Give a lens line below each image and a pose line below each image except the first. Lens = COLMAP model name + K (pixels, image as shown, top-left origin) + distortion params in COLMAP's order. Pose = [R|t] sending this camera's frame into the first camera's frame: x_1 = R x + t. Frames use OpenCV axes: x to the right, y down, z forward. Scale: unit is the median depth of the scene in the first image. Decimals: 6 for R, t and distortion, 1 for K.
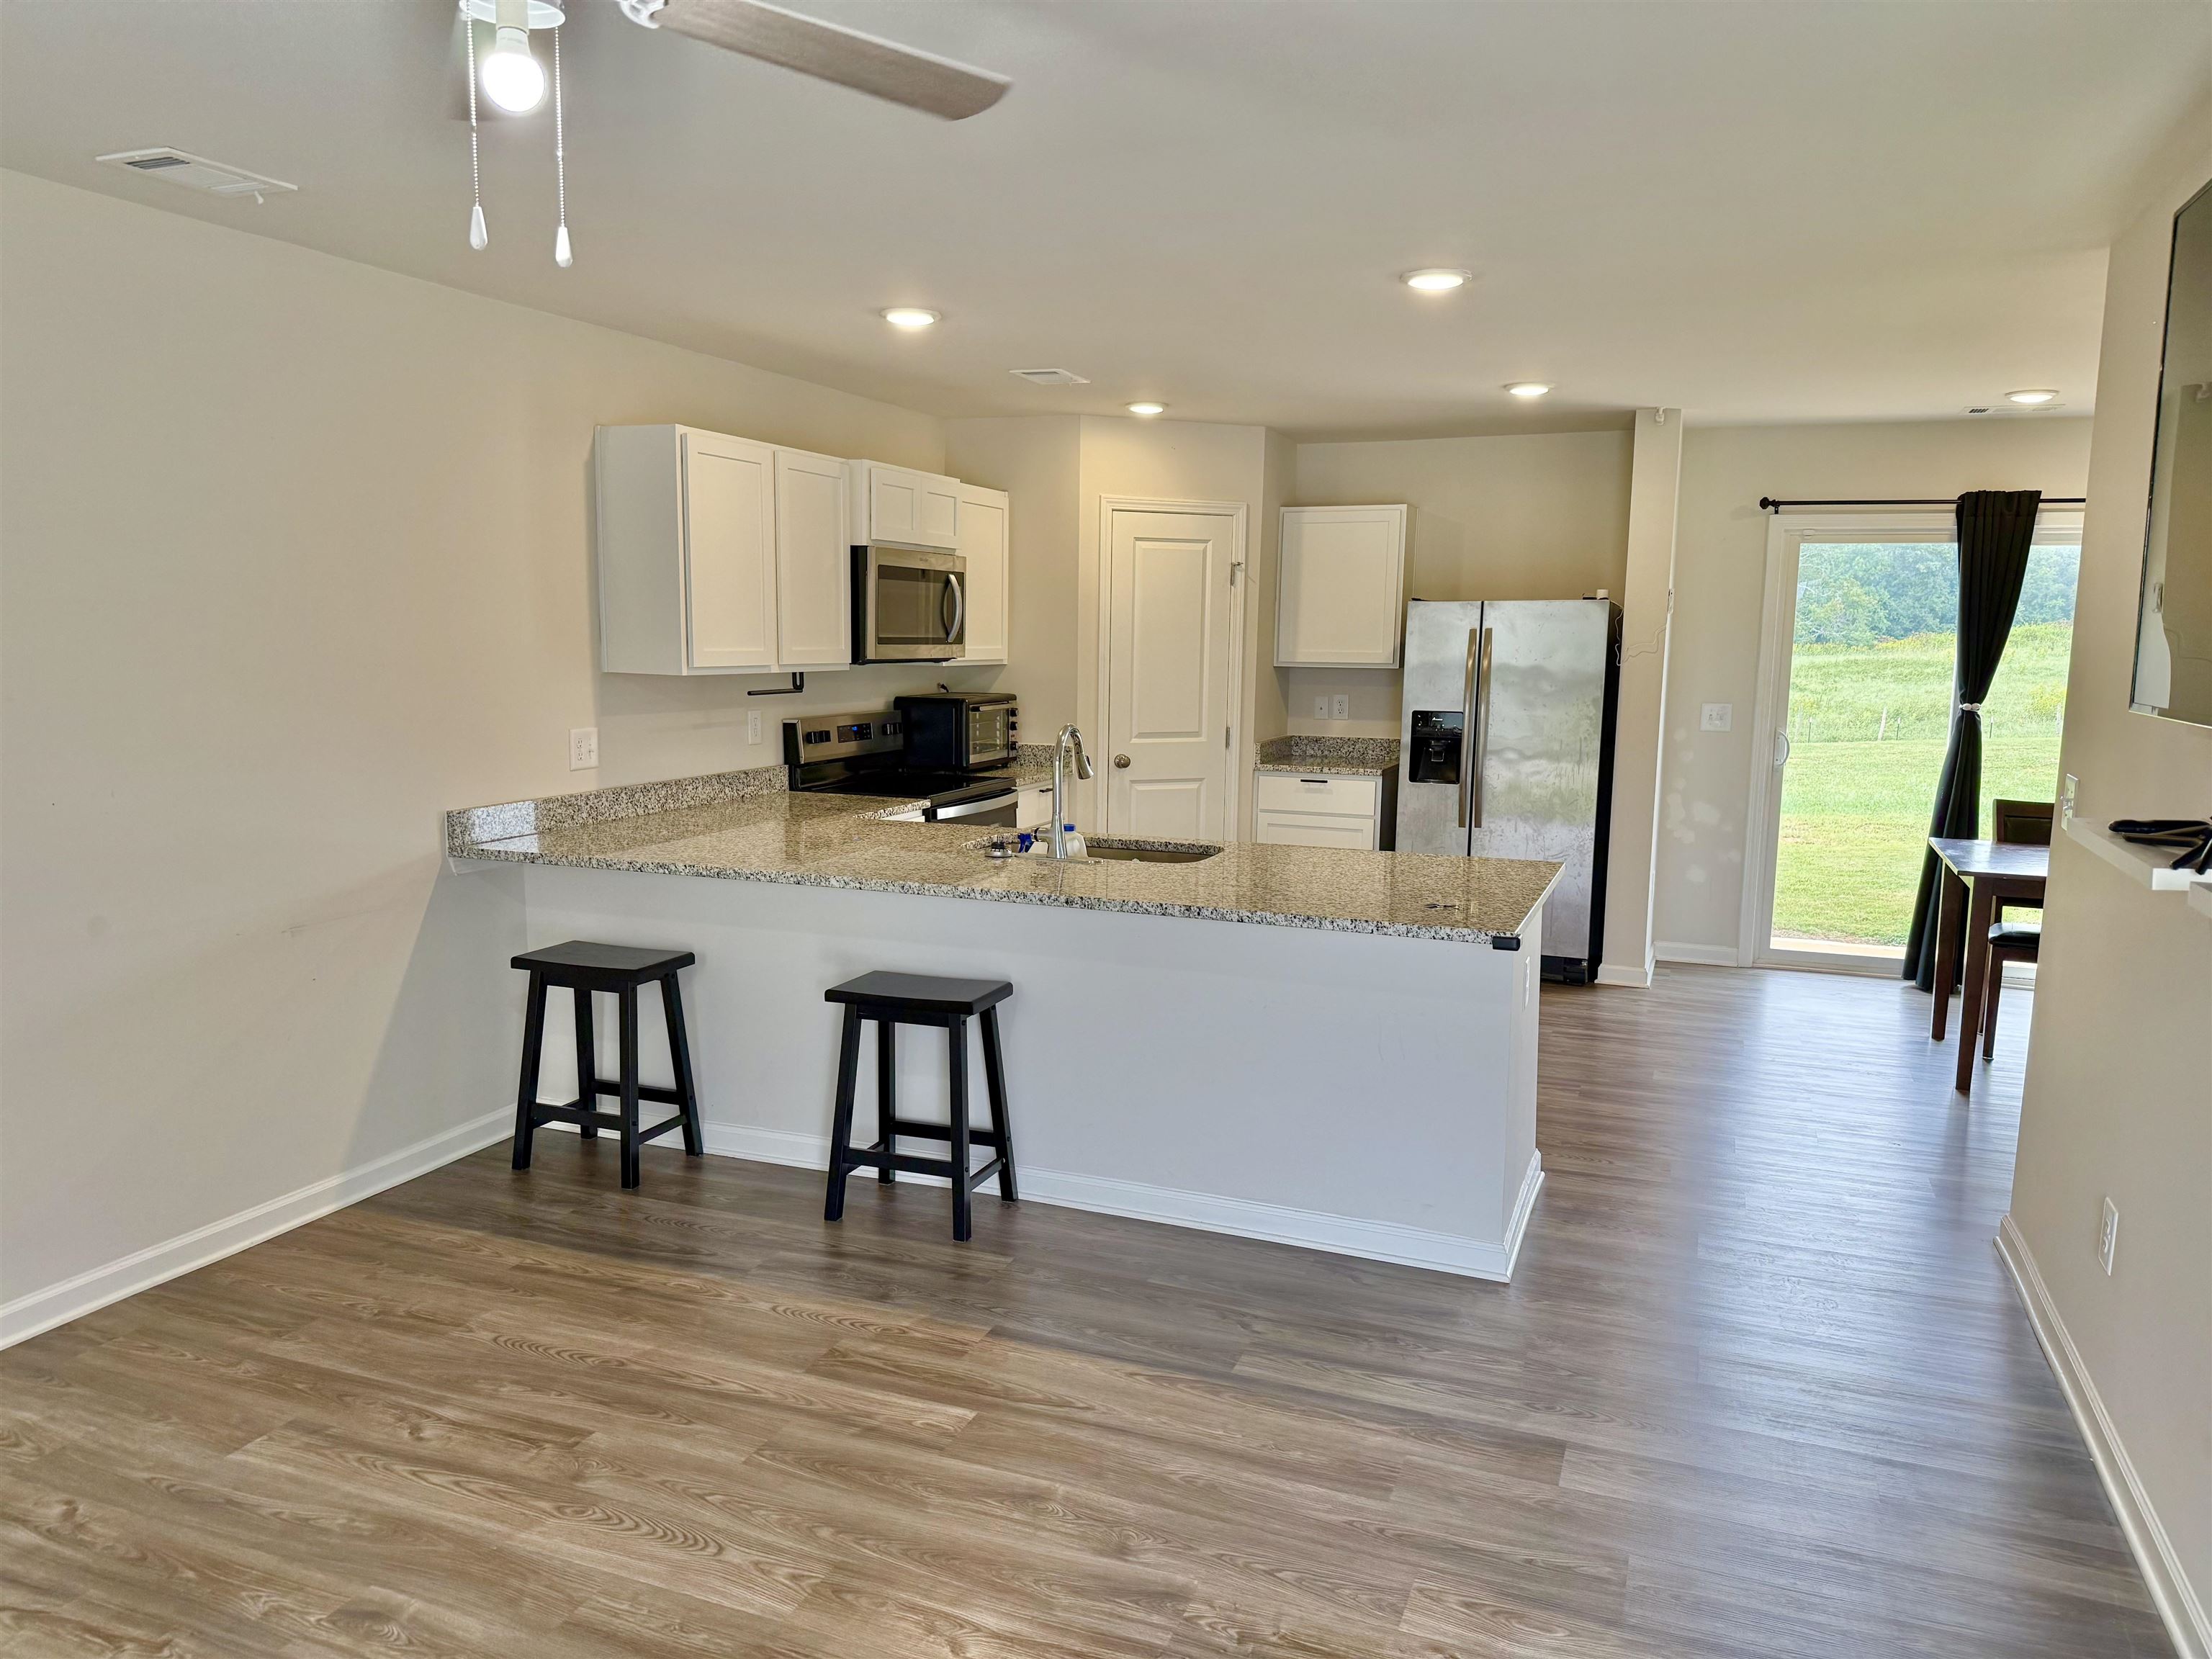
lens RADIAL K [[1561.2, 0, 1096.6], [0, 1561.2, 822.3], [0, 0, 1]] dist [0.048160, -0.044660]
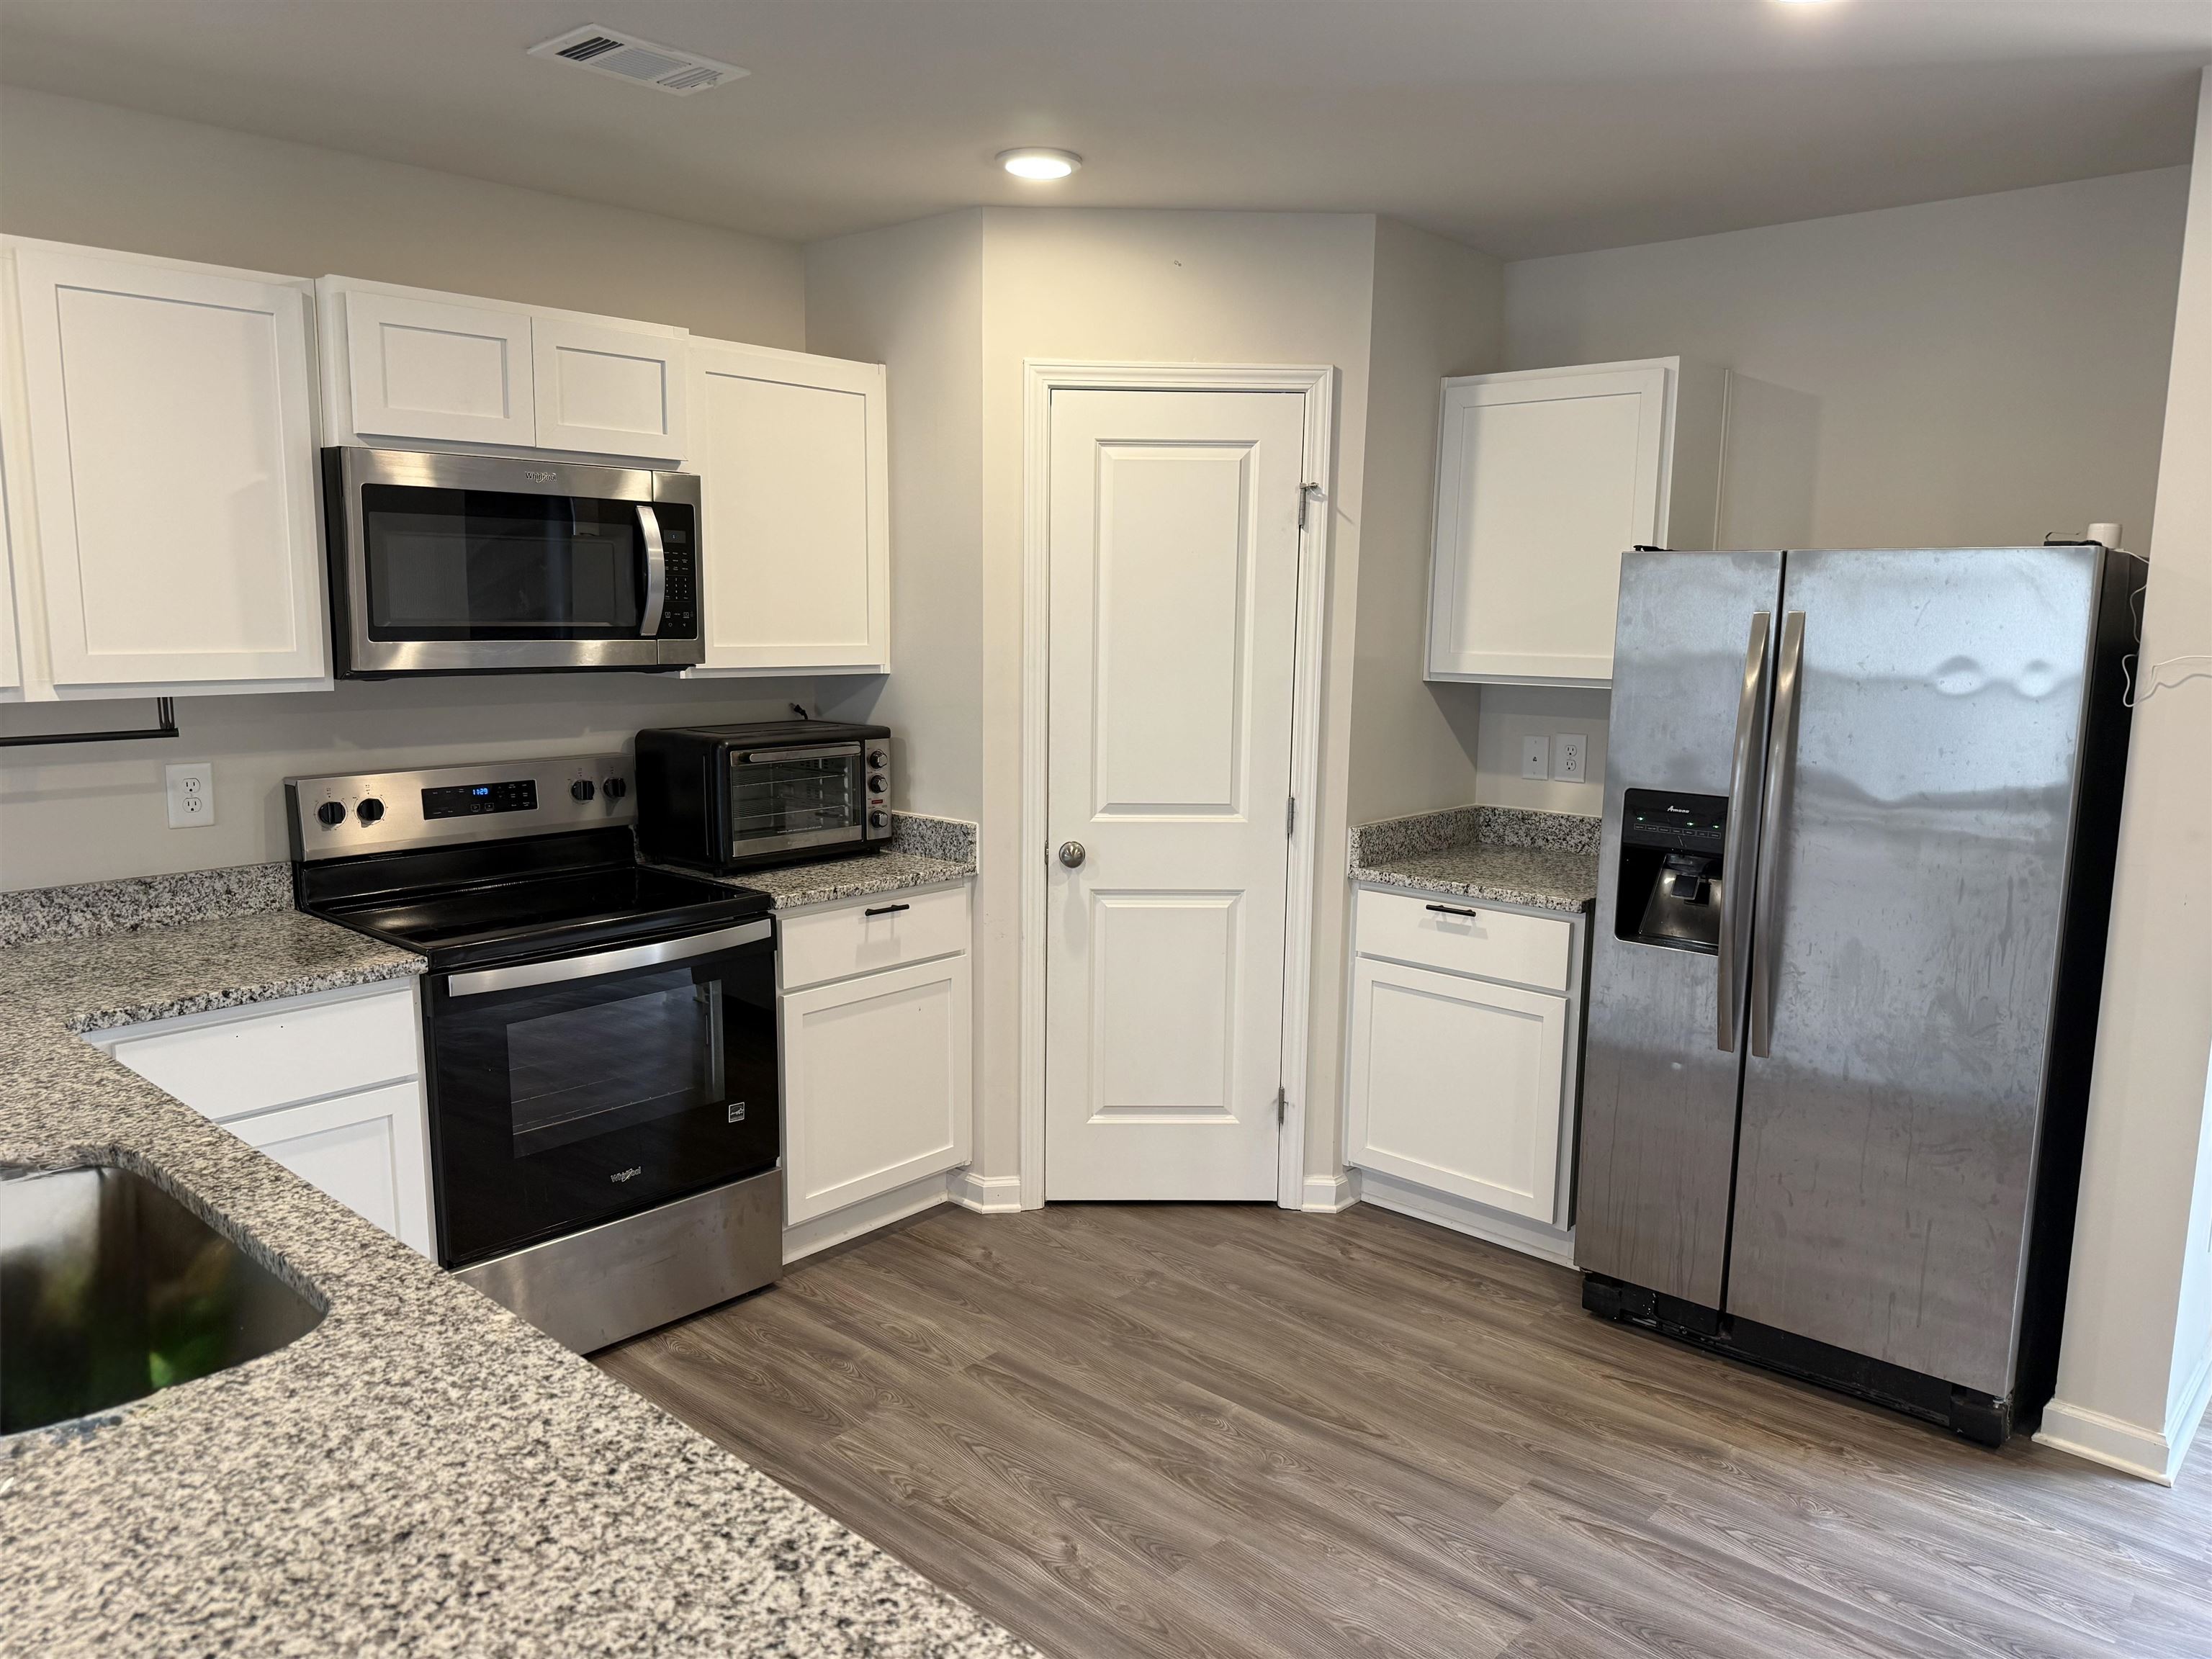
lens RADIAL K [[1561.2, 0, 1098.2], [0, 1561.2, 827.5], [0, 0, 1]] dist [0.048160, -0.044660]
pose [[0.938660, 0.050478, -0.341130, 0.248669], [-0.044369, 0.998685, 0.025693, -0.074853], [0.341978, -0.008981, 0.939665, 0.582604]]
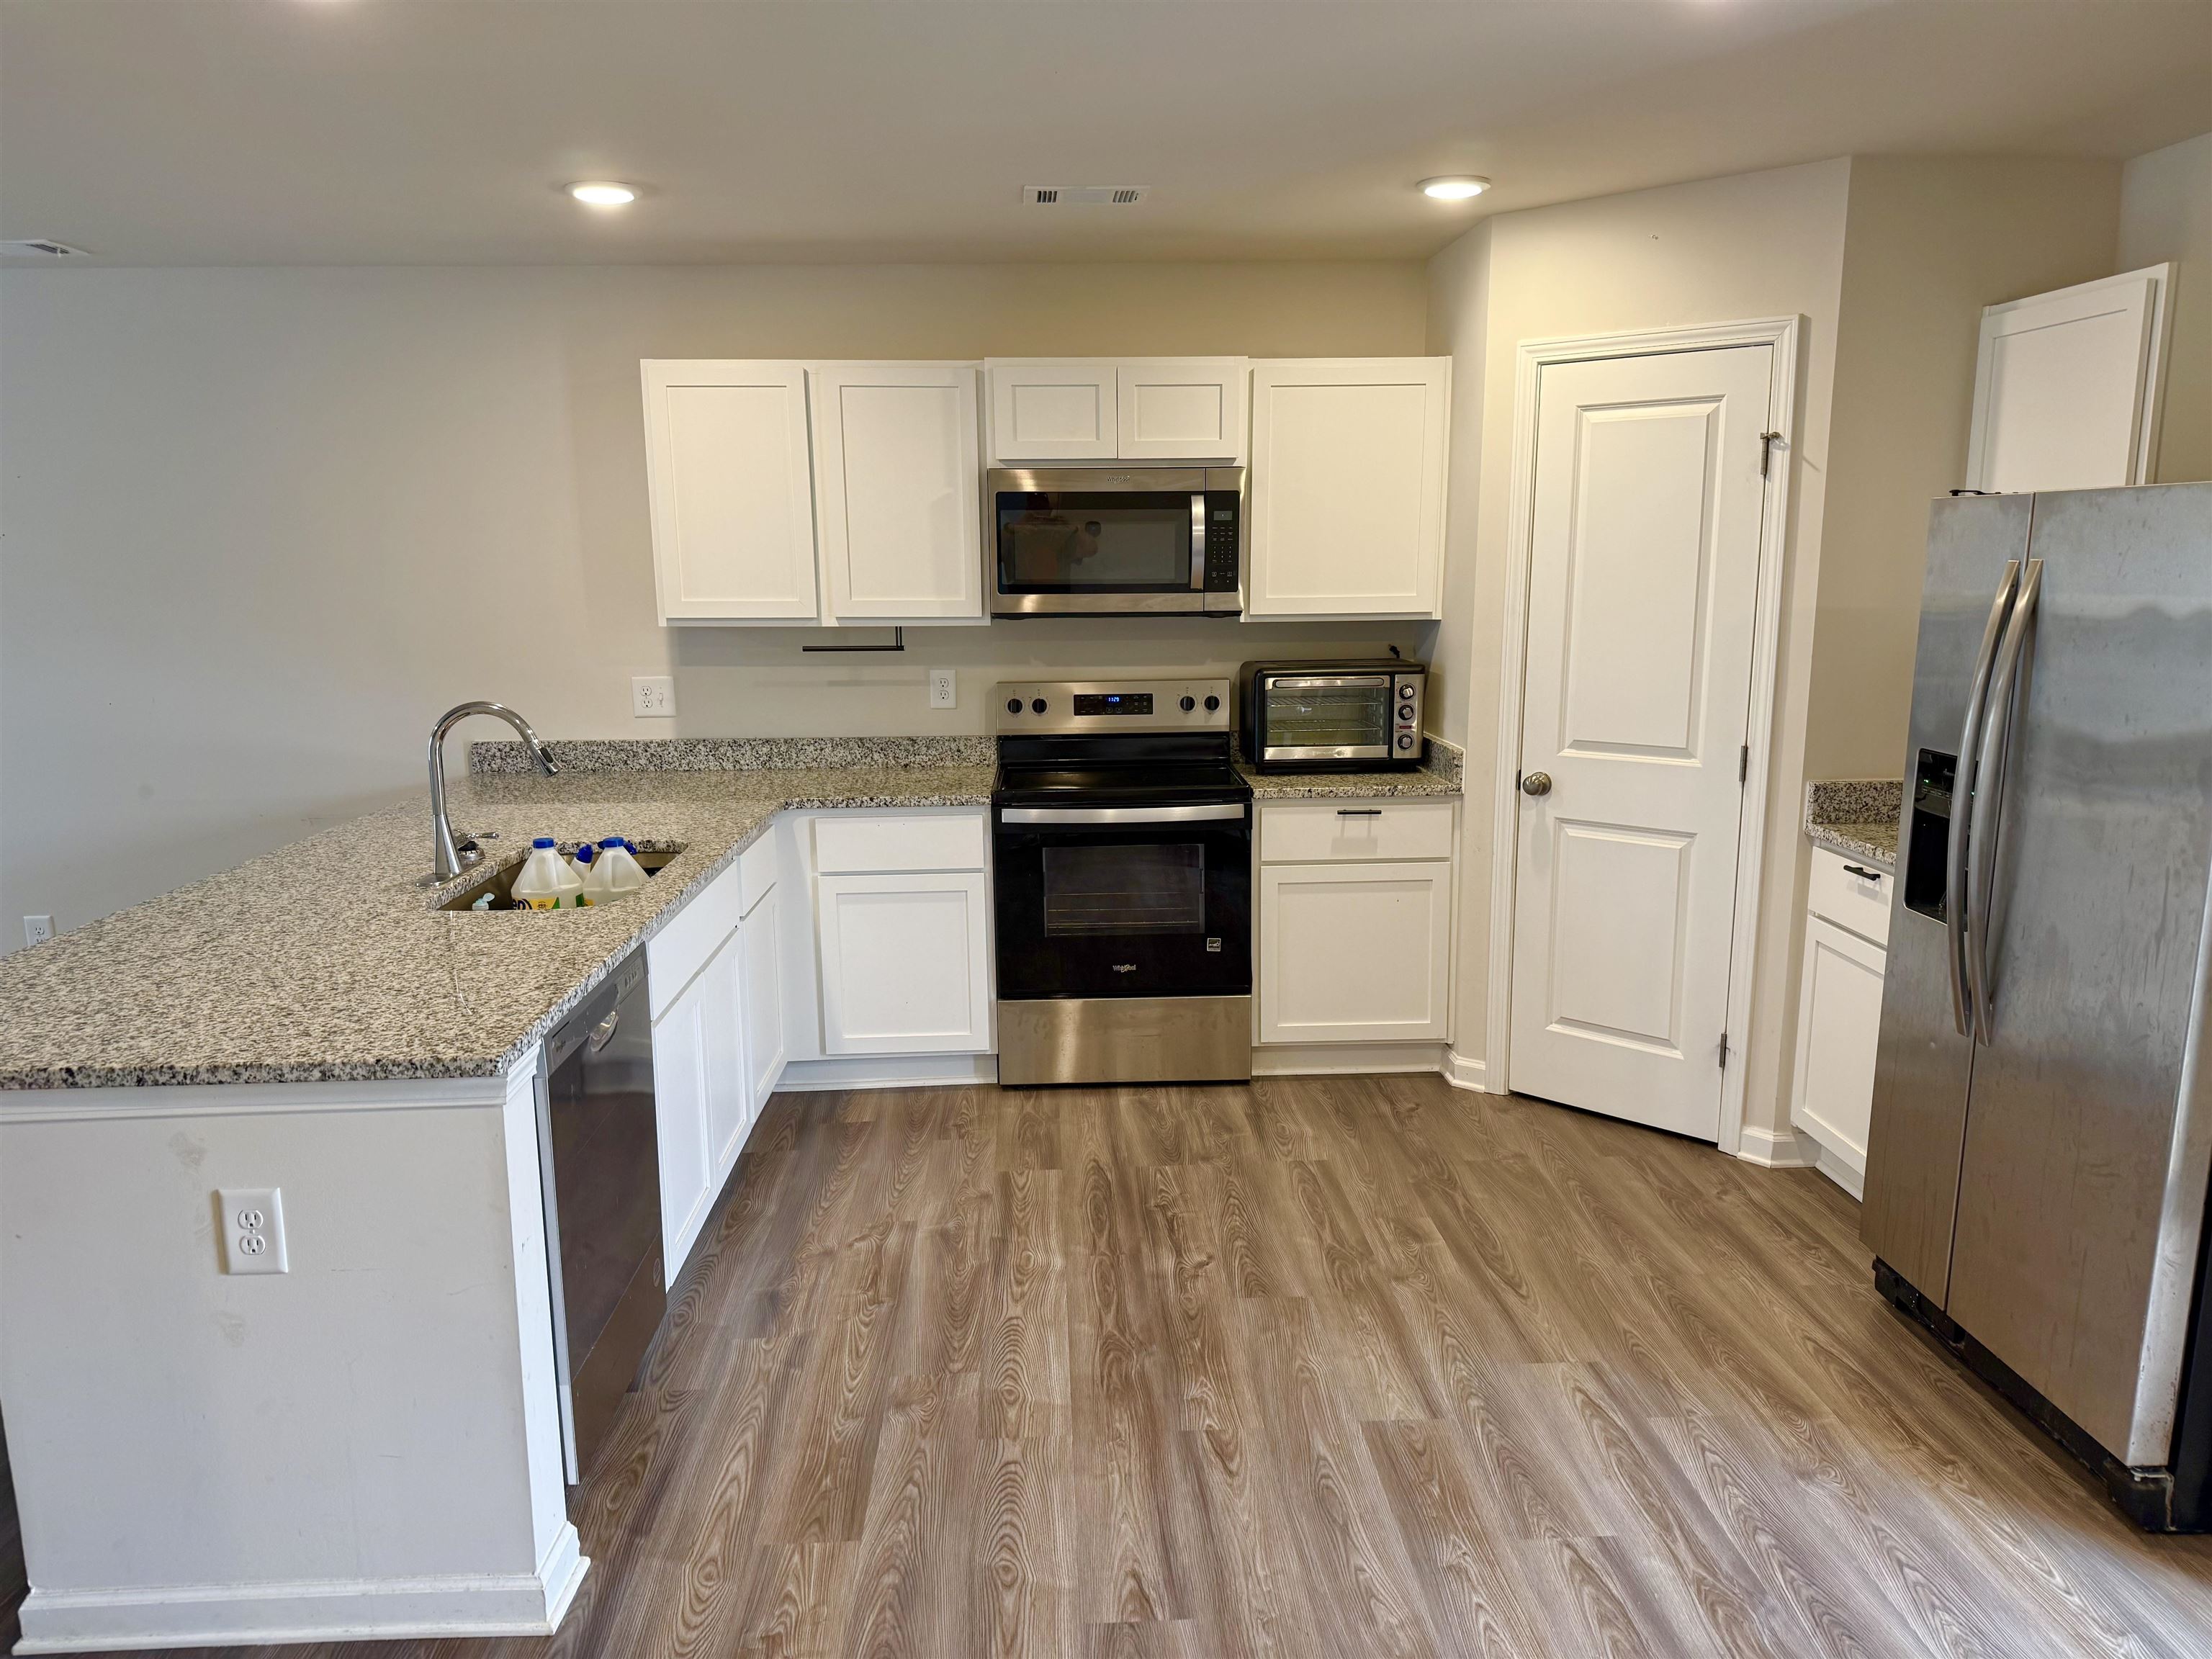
lens RADIAL K [[1561.2, 0, 1109.0], [0, 1561.2, 849.7], [0, 0, 1]] dist [0.048160, -0.044660]
pose [[0.412091, 0.155943, -0.897699, 0.591565], [-0.100432, 0.987015, 0.125355, -0.087566], [0.905591, 0.038500, 0.422402, 0.700399]]
